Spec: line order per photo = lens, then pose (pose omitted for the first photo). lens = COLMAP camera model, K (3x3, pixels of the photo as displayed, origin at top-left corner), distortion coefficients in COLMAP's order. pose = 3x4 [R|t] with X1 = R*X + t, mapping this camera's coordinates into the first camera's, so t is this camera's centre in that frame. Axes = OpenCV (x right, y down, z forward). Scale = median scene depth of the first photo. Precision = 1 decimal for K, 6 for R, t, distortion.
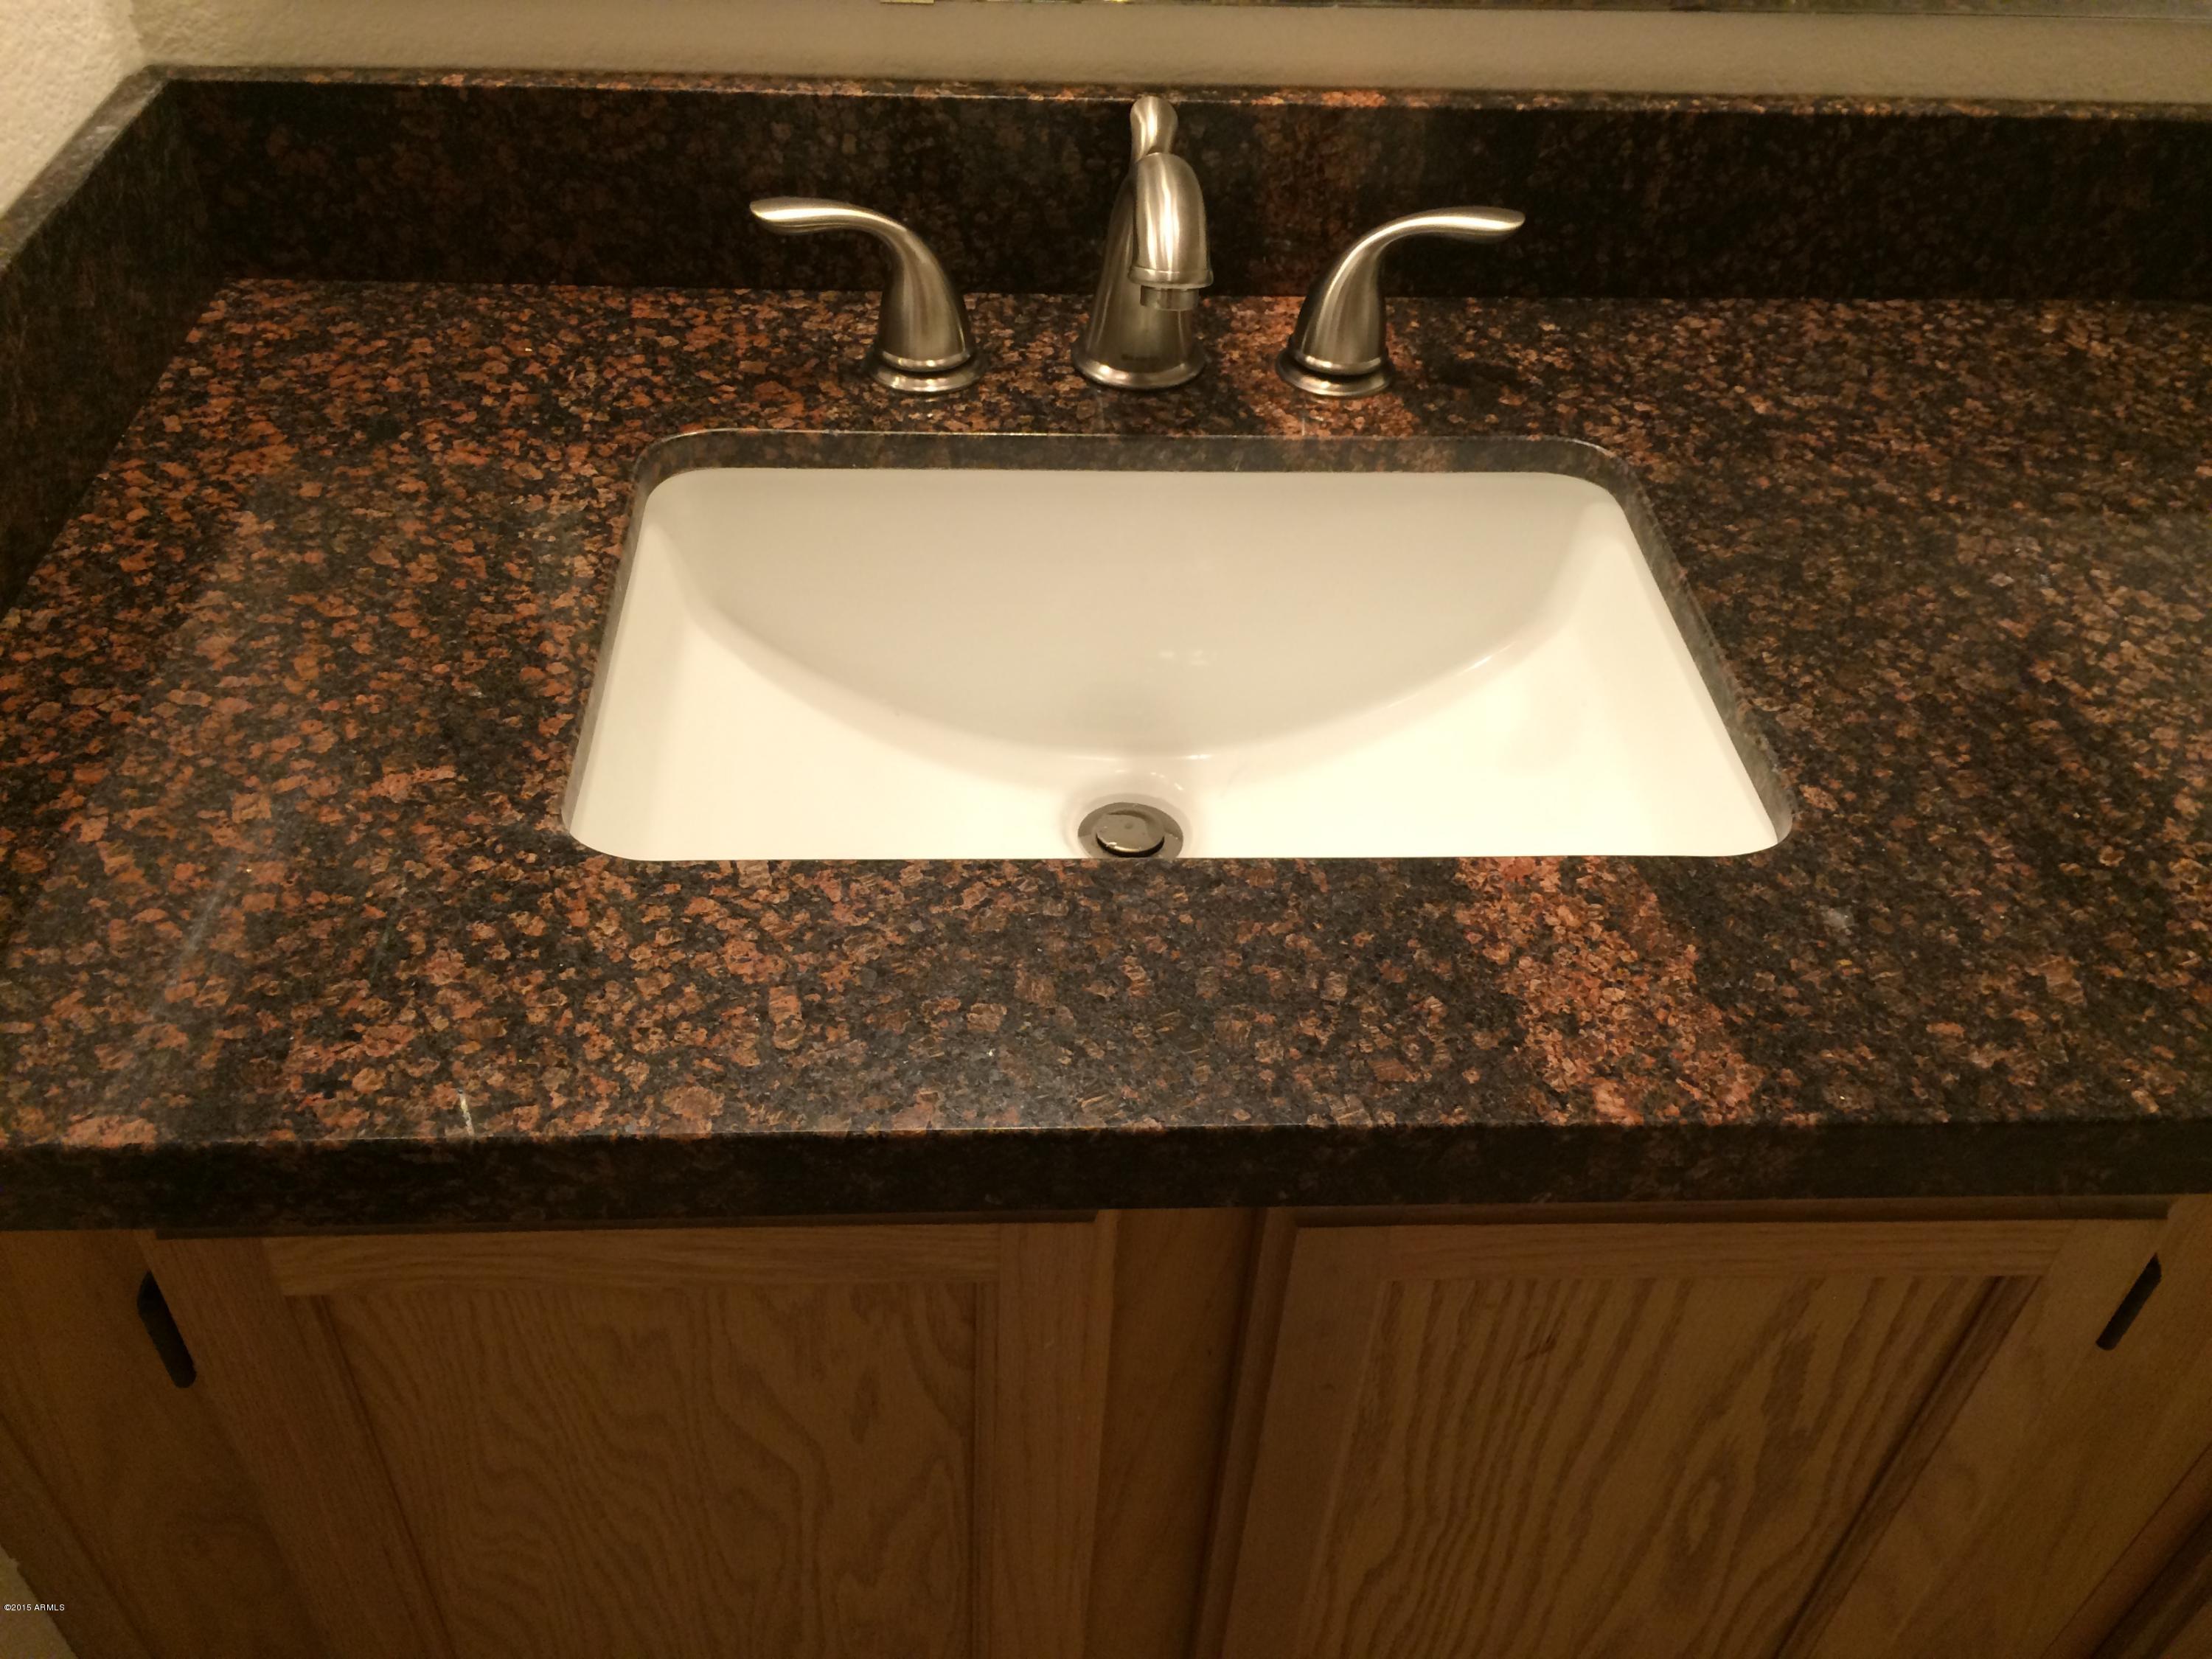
lens RADIAL K [[1945.0, 0, 1038.3], [0, 1945.0, 856.8], [0, 0, 1]] dist [0.097299, -0.149011]
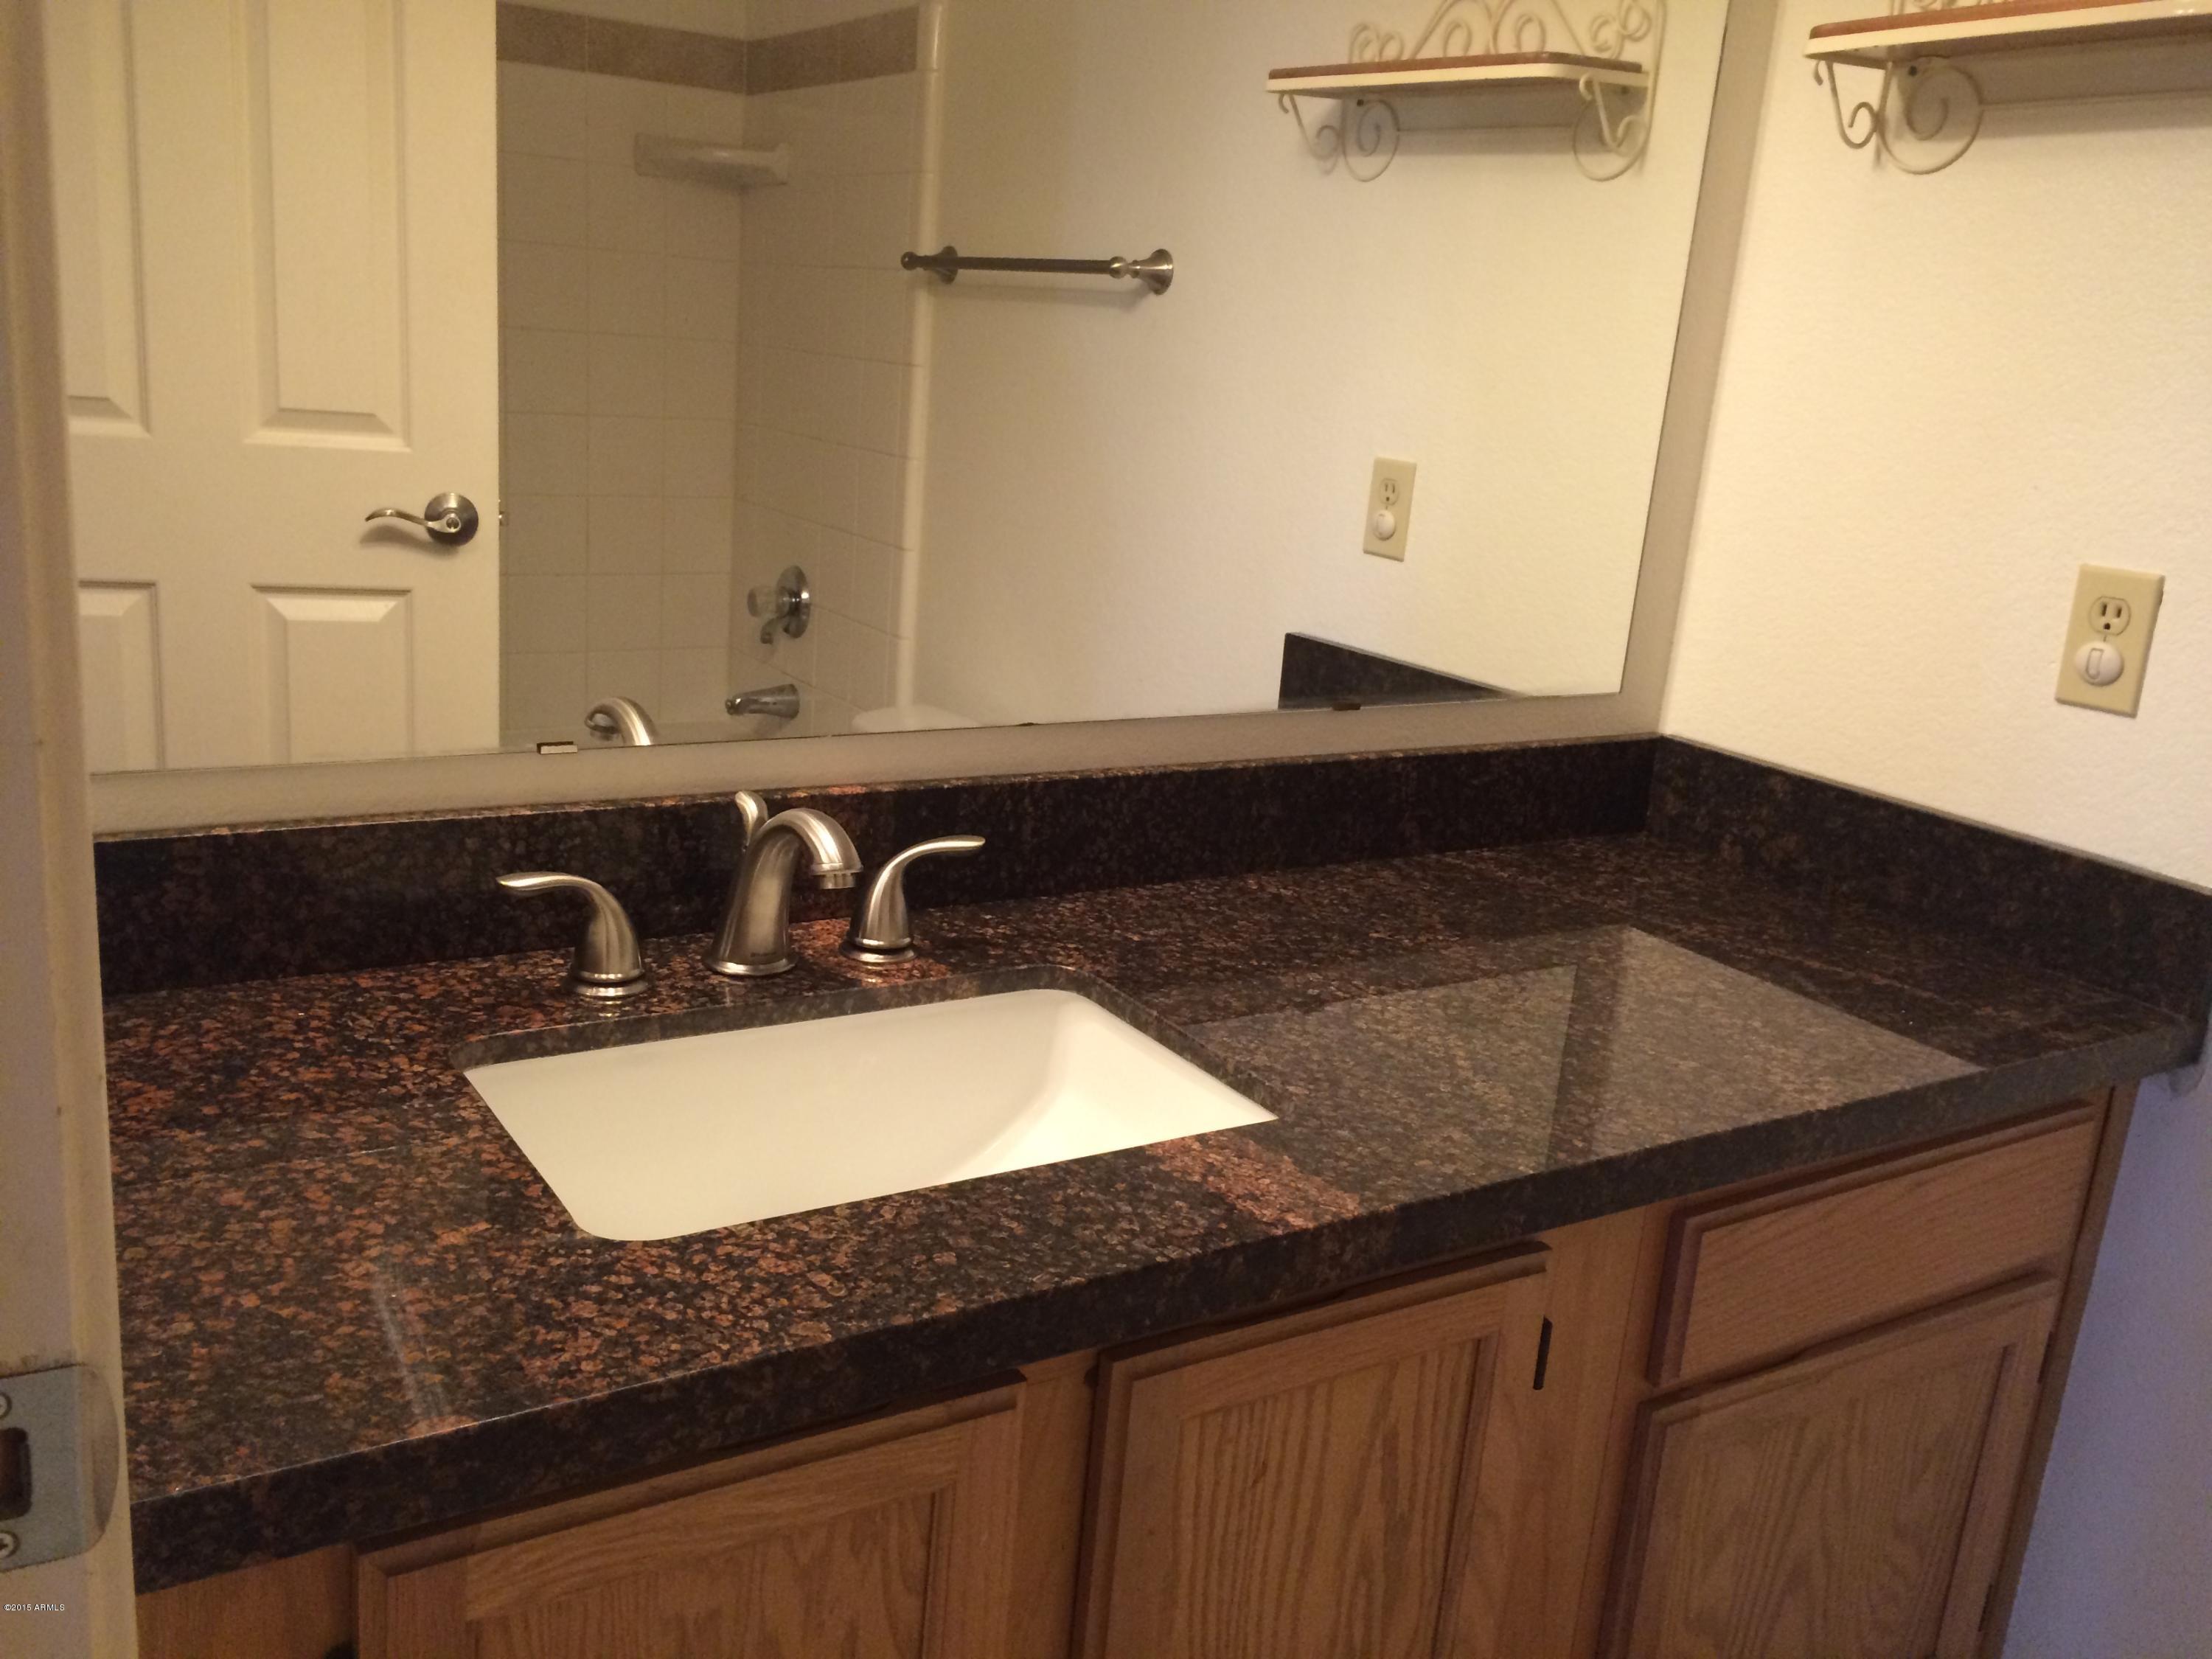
lens RADIAL K [[1902.7, 0, 1106.0], [0, 1902.7, 829.5], [0, 0, 1]] dist [0.081457, -0.101515]
pose [[0.868099, -0.097253, 0.486771, -0.453196], [0.290149, 0.895070, -0.338619, 0.238820], [-0.402763, 0.435191, 0.805227, -0.311368]]
